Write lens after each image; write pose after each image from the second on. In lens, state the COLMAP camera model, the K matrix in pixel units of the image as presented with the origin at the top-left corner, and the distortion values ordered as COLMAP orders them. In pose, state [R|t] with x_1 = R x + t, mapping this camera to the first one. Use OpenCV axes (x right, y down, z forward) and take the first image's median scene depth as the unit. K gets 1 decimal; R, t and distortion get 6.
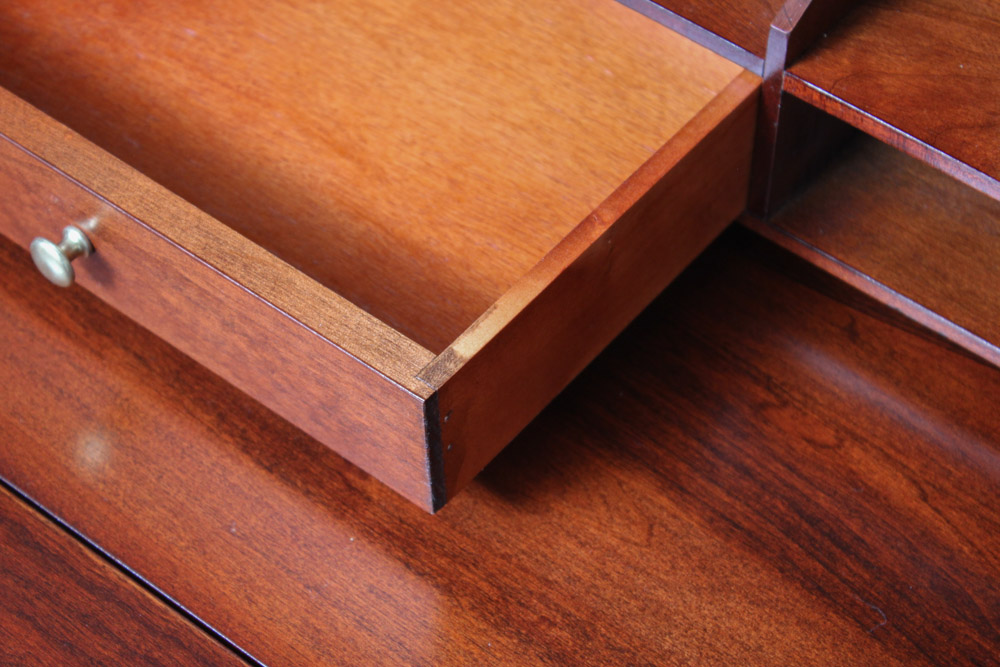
lens RADIAL K [[2373.0, 0, 500.6], [0, 2373.0, 332.7], [0, 0, 1]] dist [0.076797, 0.000000]
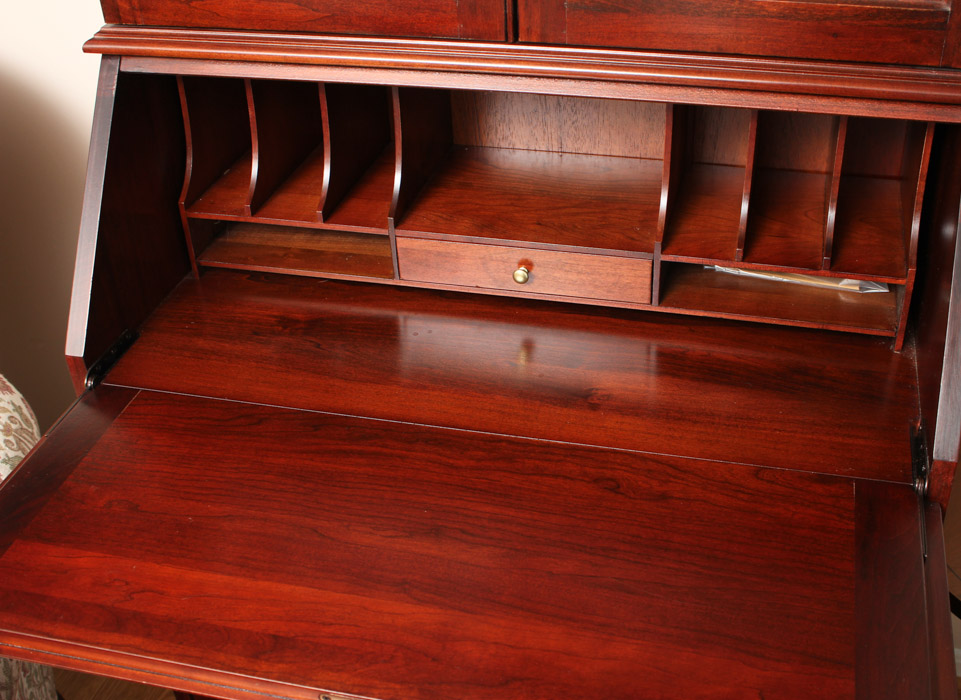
lens RADIAL K [[1140.9, 0, 524.2], [0, 1140.9, 347.2], [0, 0, 1]] dist [-0.085943, 0.000000]
pose [[0.896868, -0.264459, 0.354527, -0.690224], [0.342833, 0.922098, -0.179446, 0.246637], [-0.279452, 0.282483, 0.917666, -0.436661]]
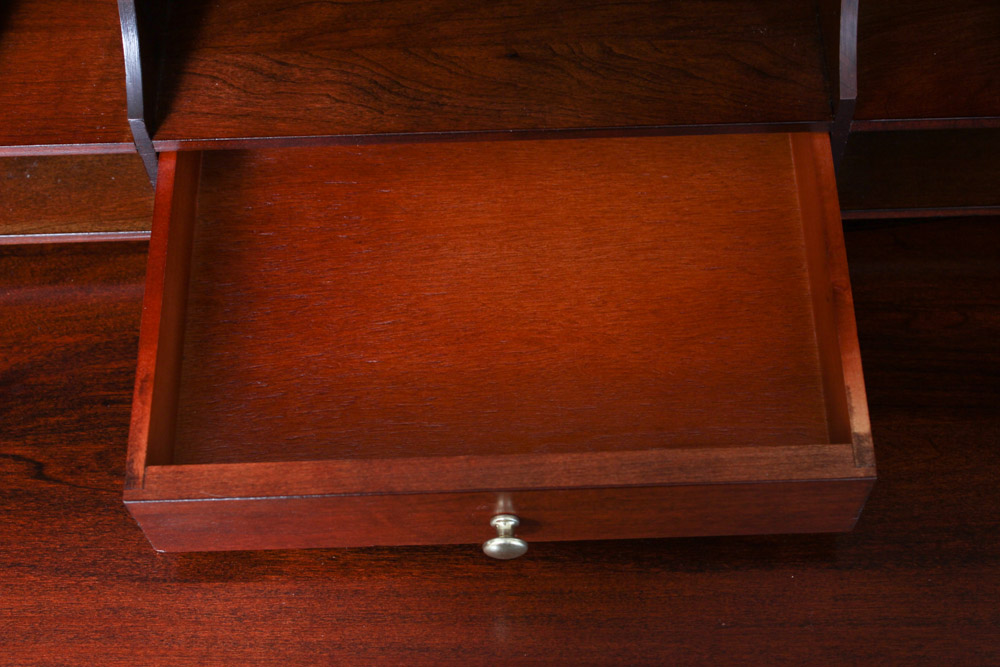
lens RADIAL K [[1547.6, 0, 497.2], [0, 1547.6, 338.8], [0, 0, 1]] dist [-0.013241, 0.000000]
pose [[0.761818, -0.565948, 0.315177, -0.396746], [0.500369, 0.823106, 0.268566, -0.352747], [-0.411418, -0.046894, 0.910239, 0.258560]]
